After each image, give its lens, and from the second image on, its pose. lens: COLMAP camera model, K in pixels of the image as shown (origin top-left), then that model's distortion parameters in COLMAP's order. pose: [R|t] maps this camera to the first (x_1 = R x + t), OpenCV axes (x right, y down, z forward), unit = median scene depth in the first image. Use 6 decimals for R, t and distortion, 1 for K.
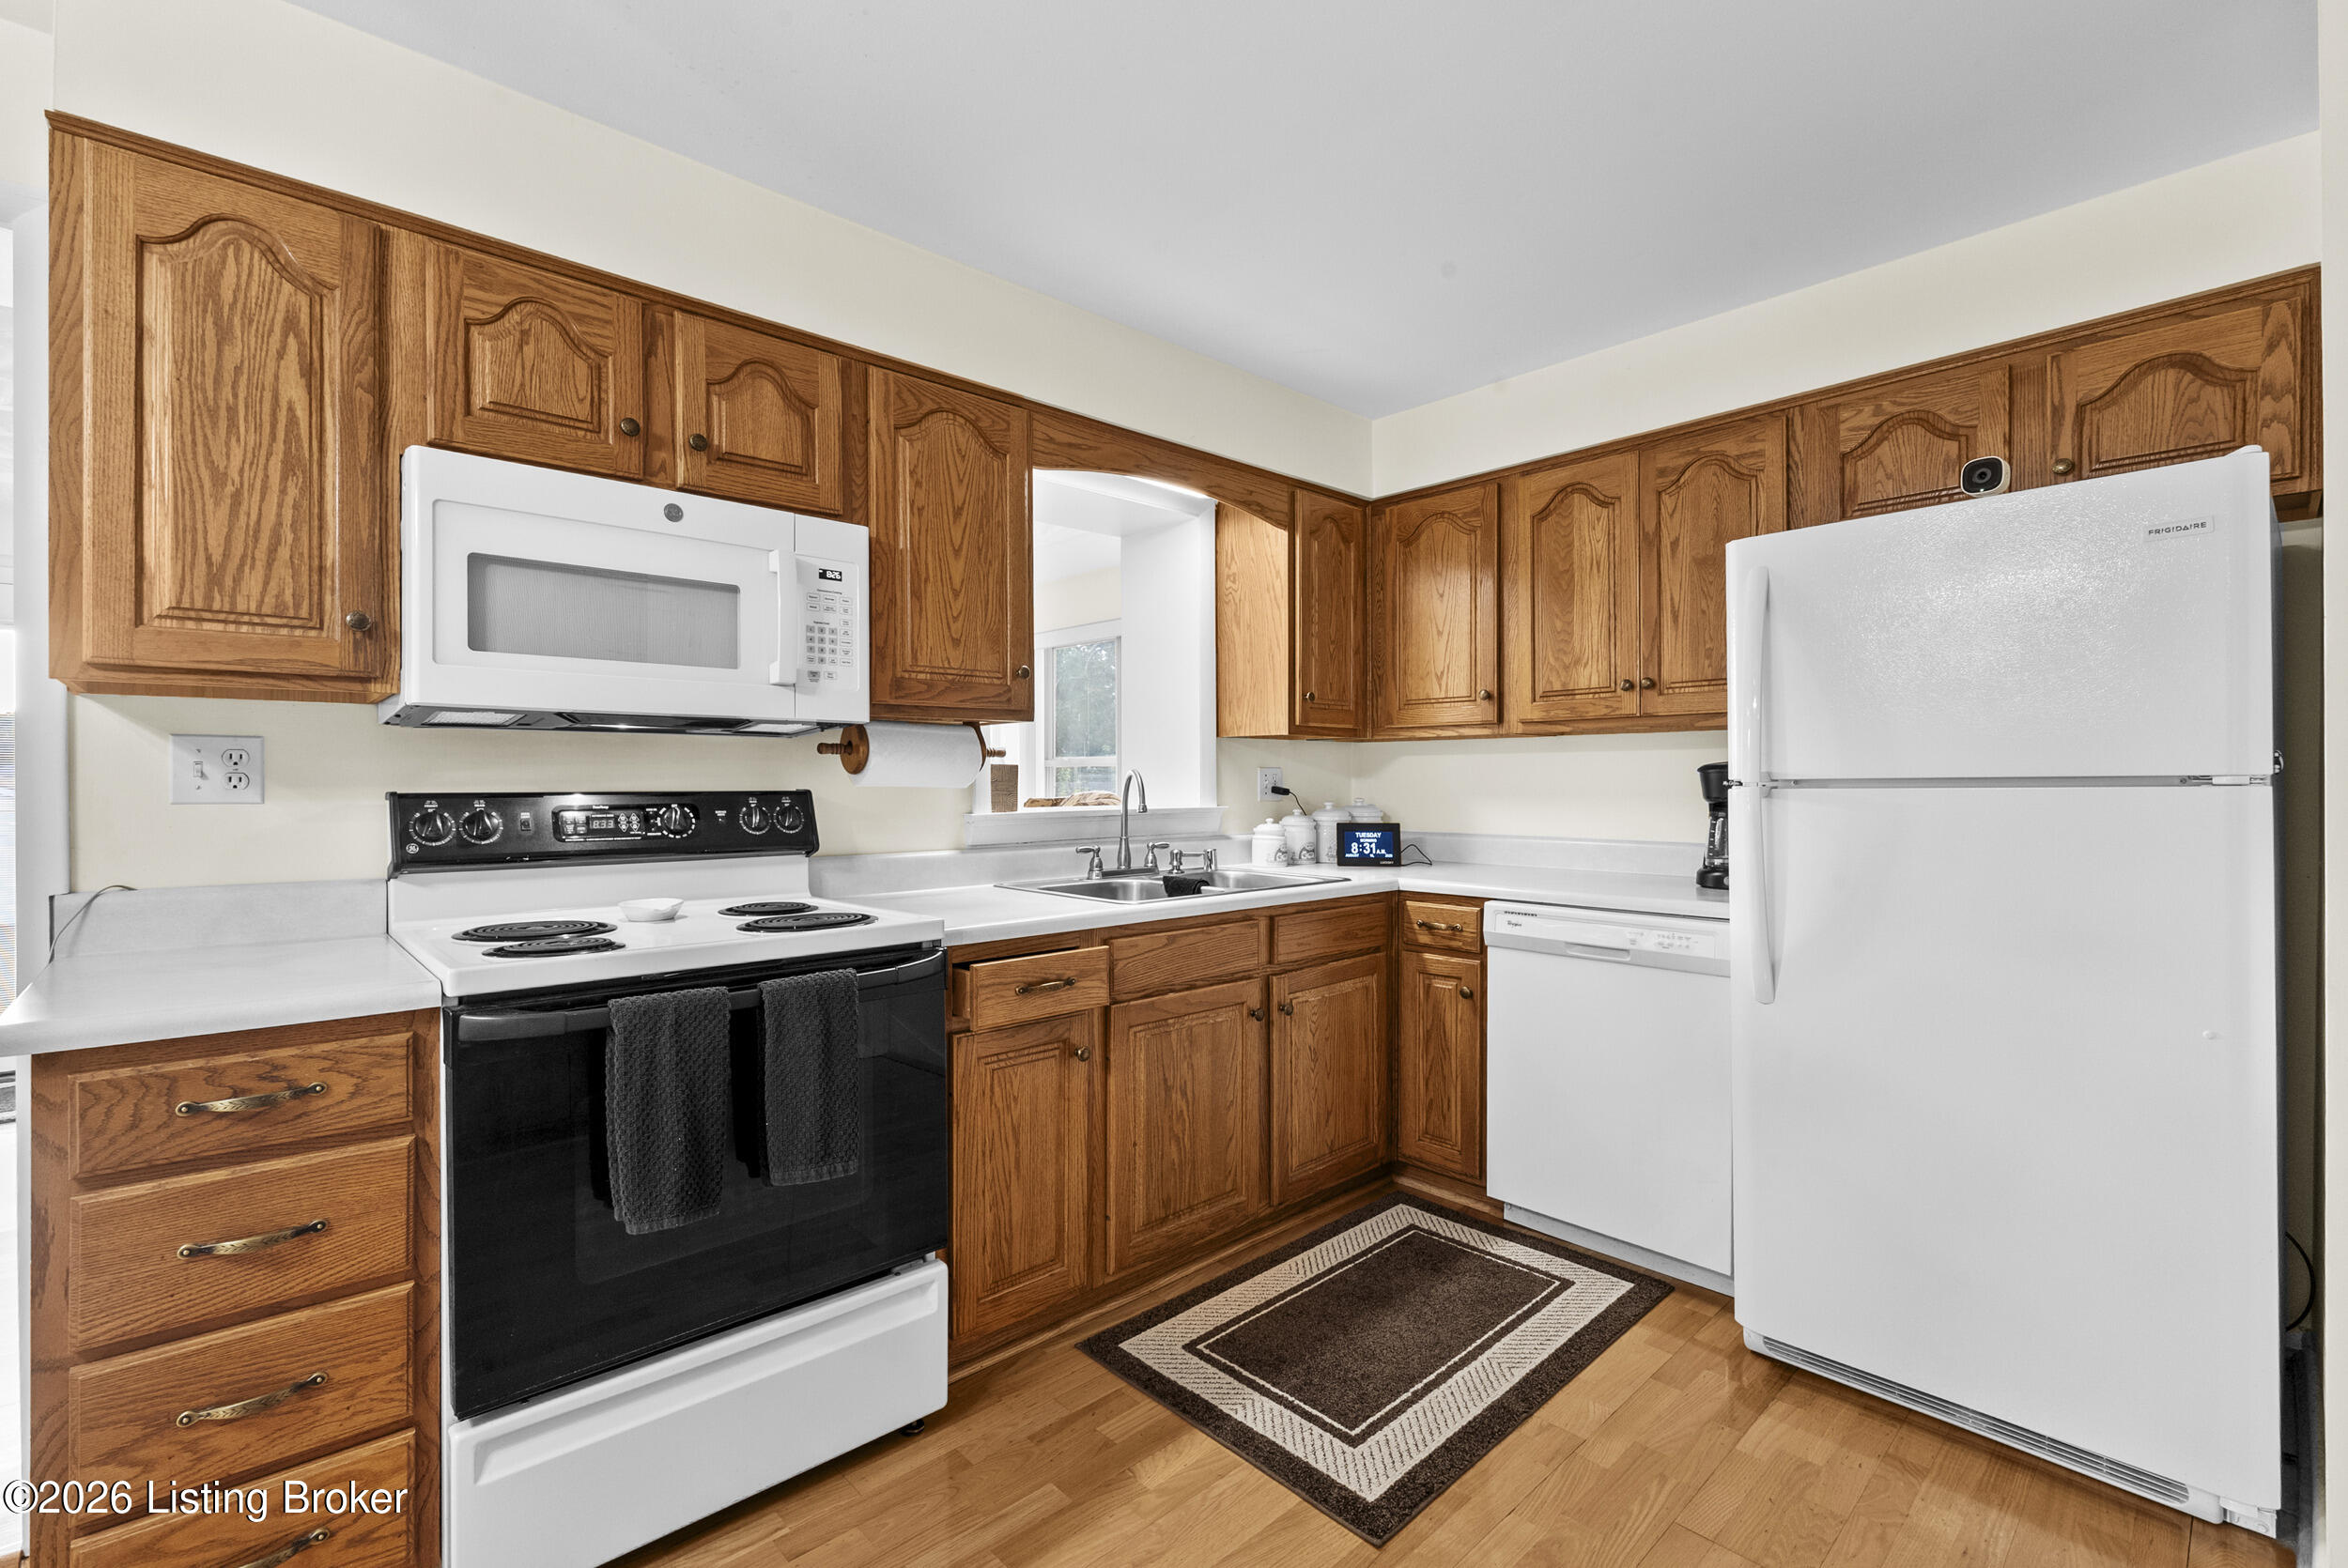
lens RADIAL K [[1031.9, 0, 1174.0], [0, 1031.9, 784.0], [0, 0, 1]] dist [-0.005685, 0.000509]
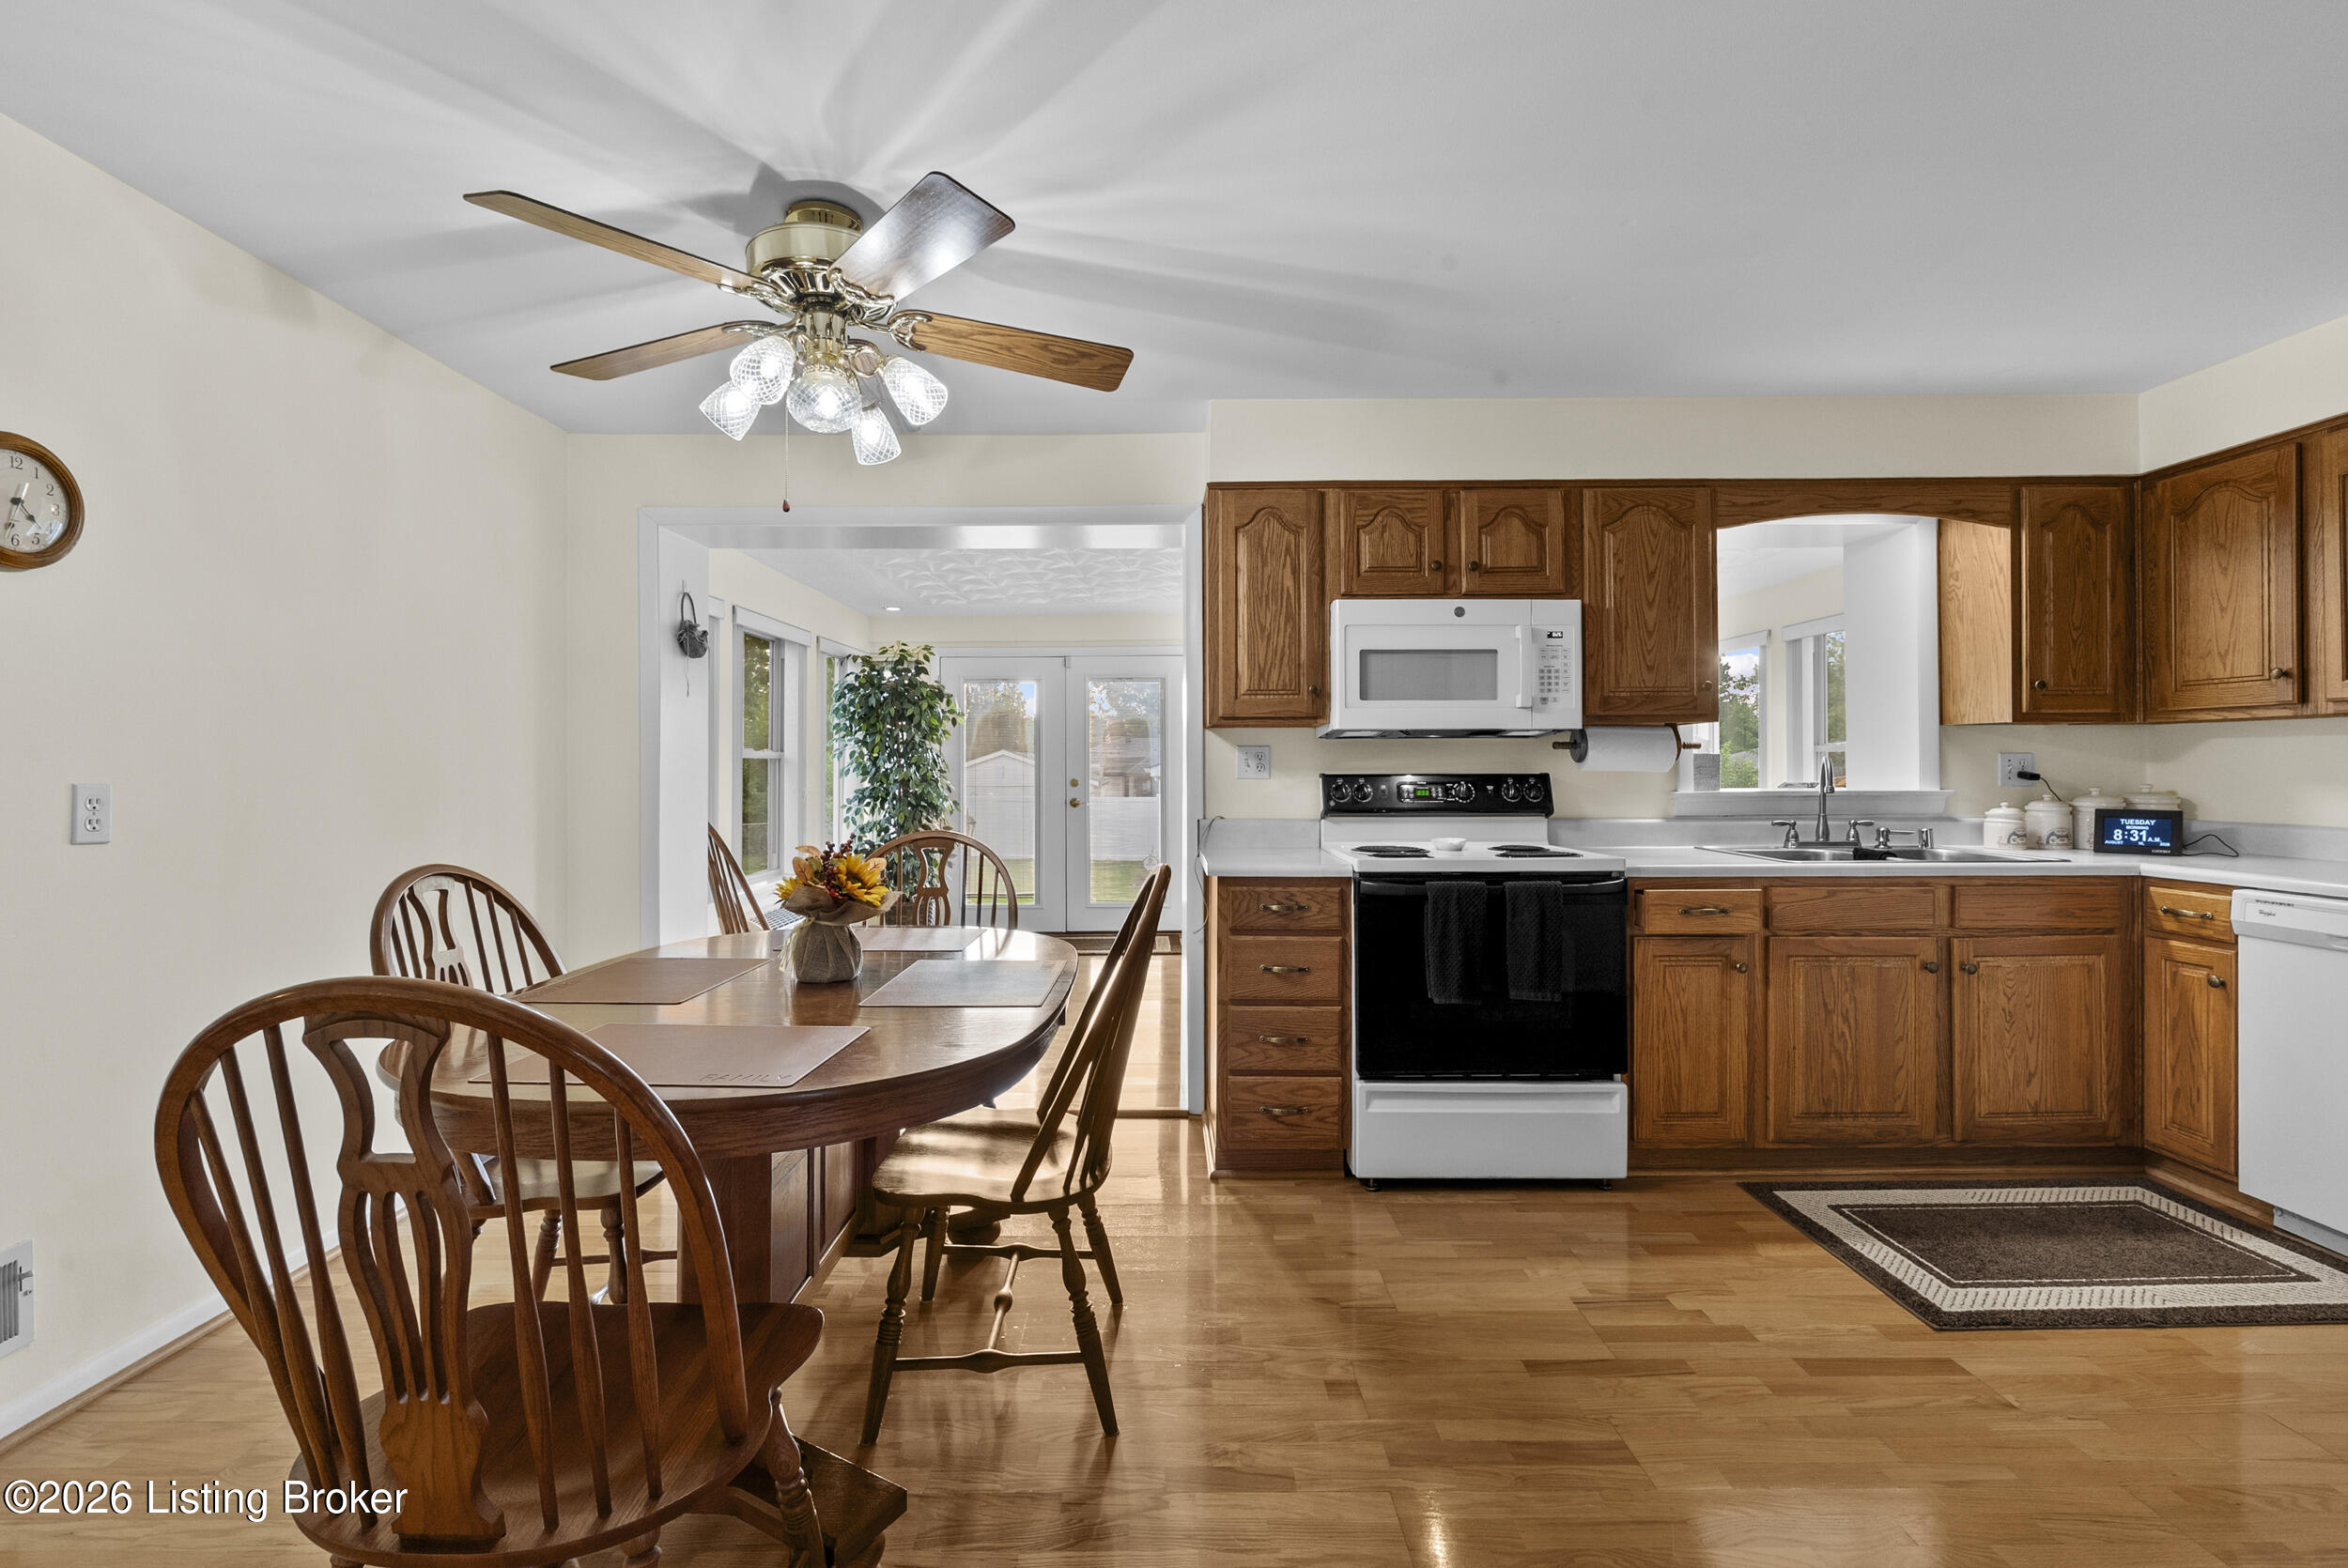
lens RADIAL K [[1062.2, 0, 1155.2], [0, 1062.2, 765.7], [0, 0, 1]] dist [-0.002948, 0.000030]
pose [[0.730261, -0.001759, -0.683166, 0.309002], [0.000205, 0.999997, -0.002356, -0.001796], [0.683169, 0.001581, 0.730259, -0.560306]]
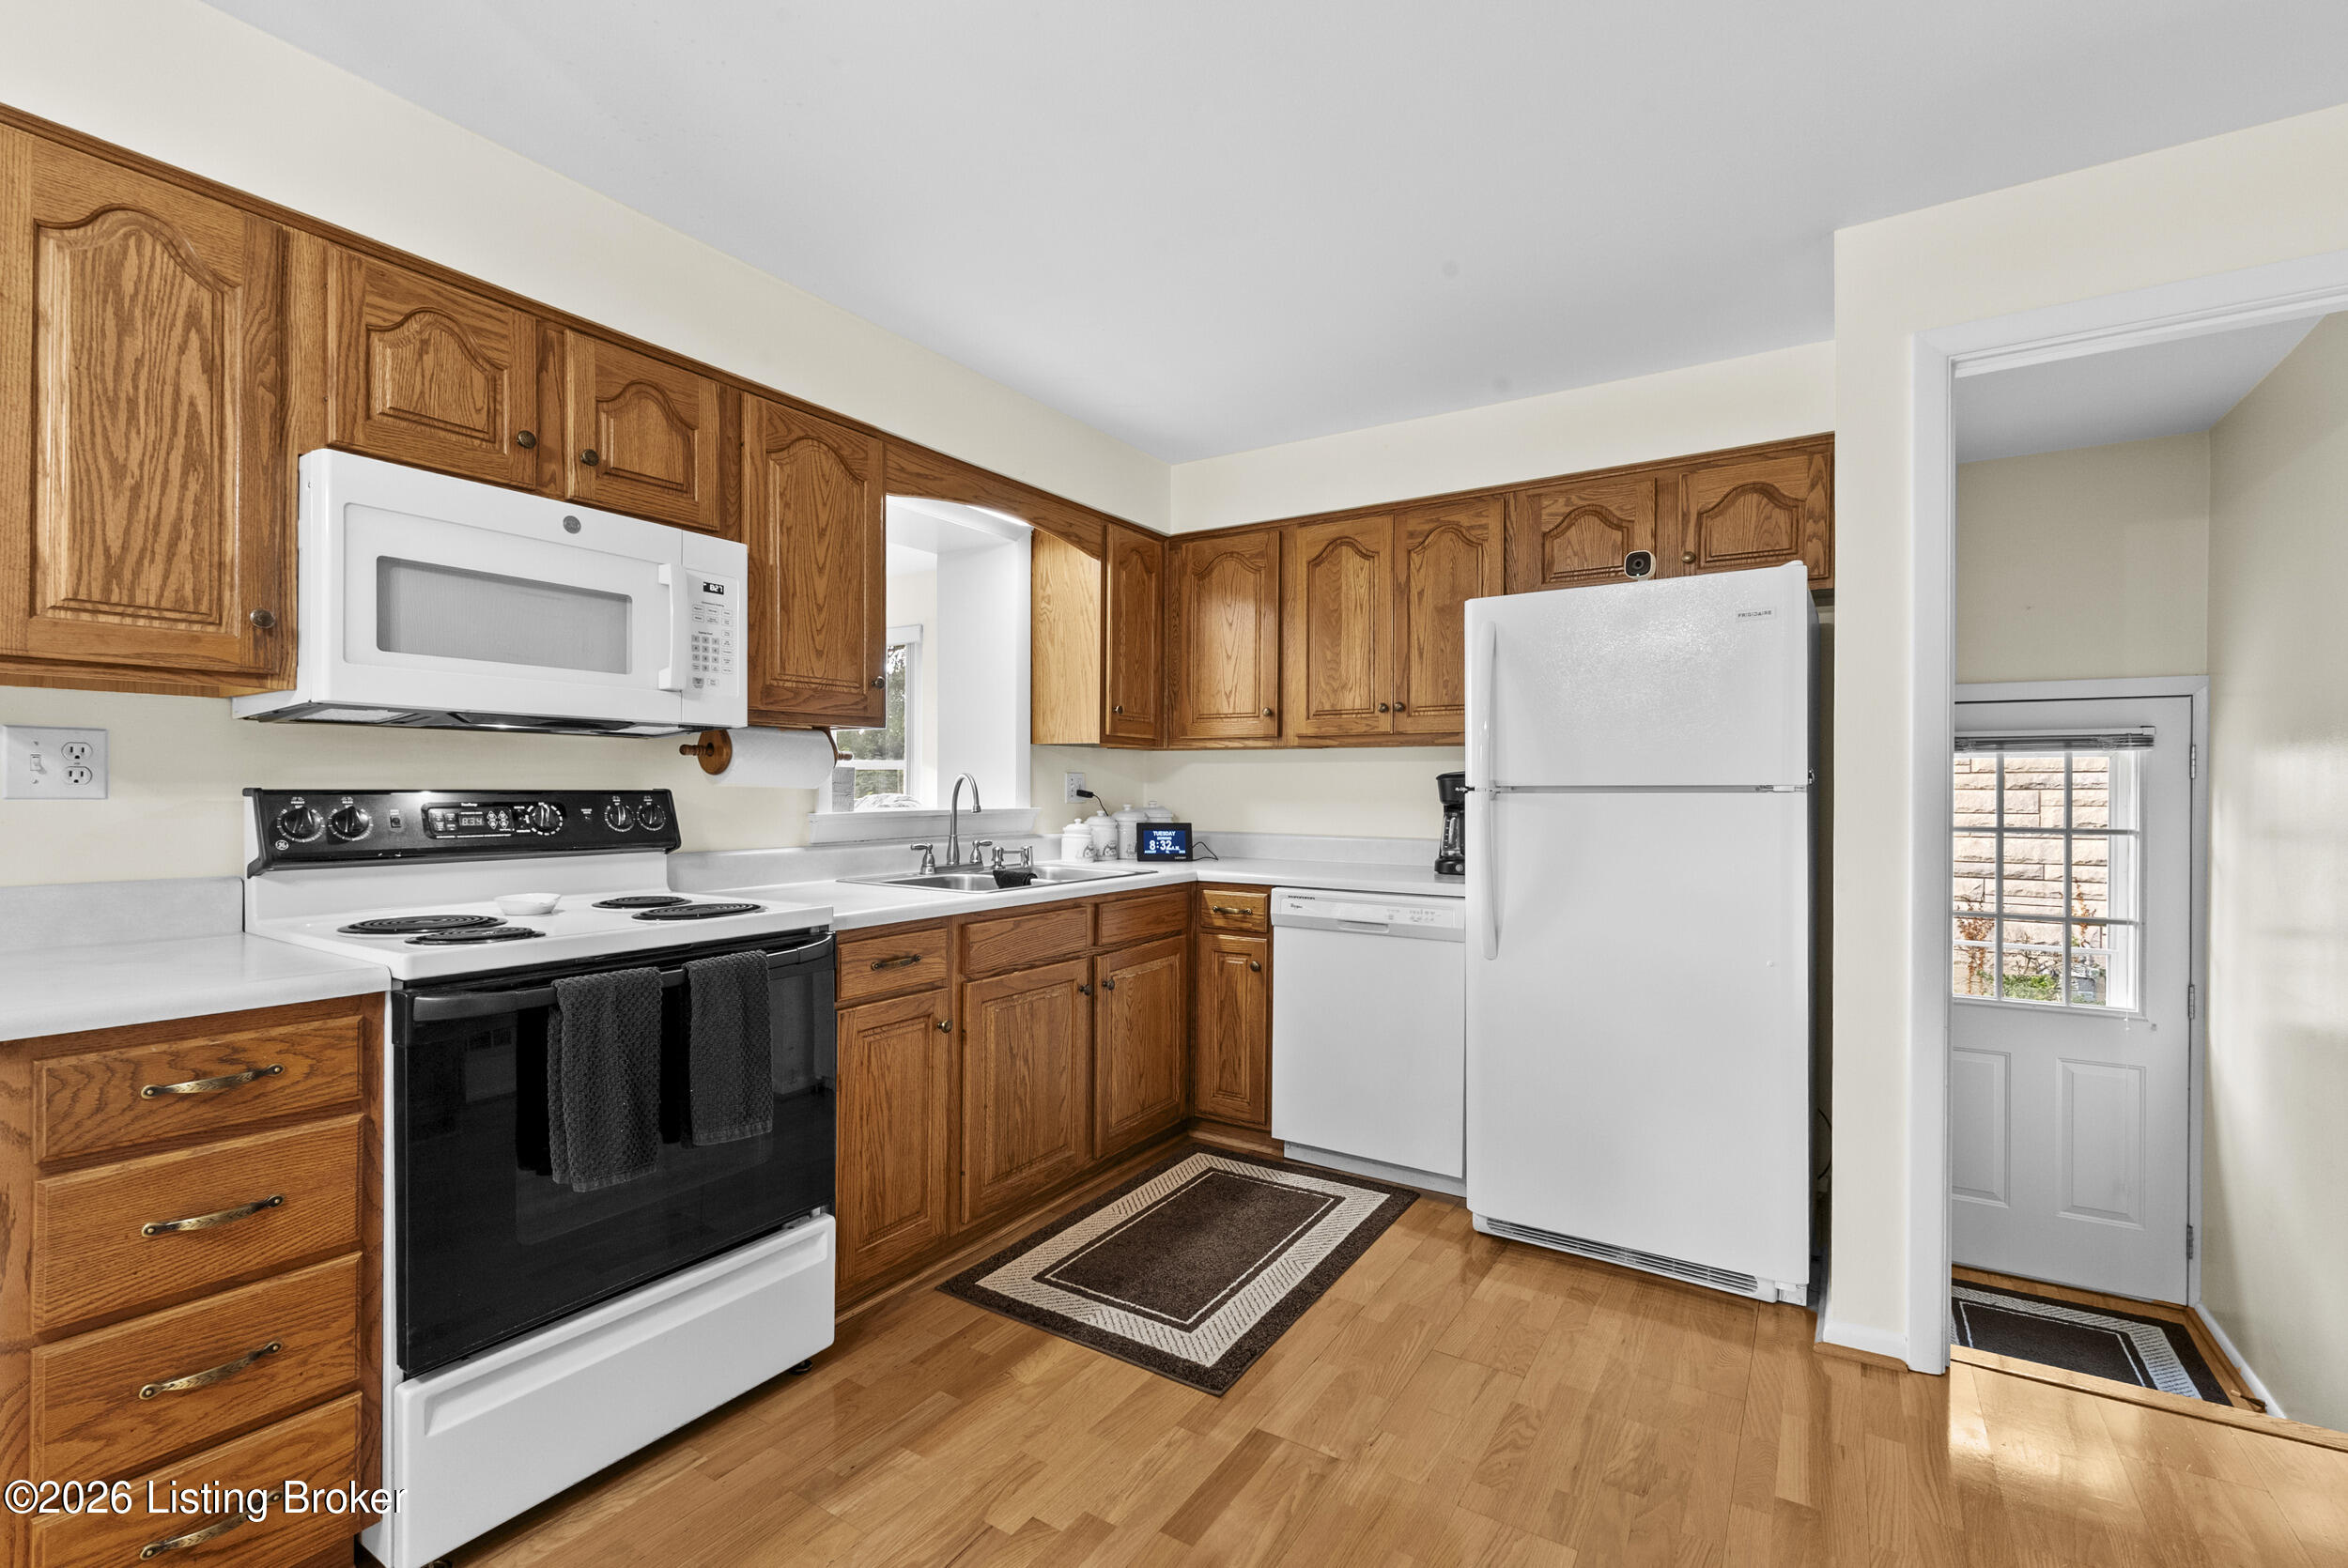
lens RADIAL K [[1038.9, 0, 1177.6], [0, 1038.9, 791.1], [0, 0, 1]] dist [-0.004969, 0.000175]
pose [[0.967701, 0.006186, 0.252023, -0.132559], [-0.006609, 0.999978, 0.000833, 0.003359], [-0.252012, -0.002472, 0.967721, -0.158007]]
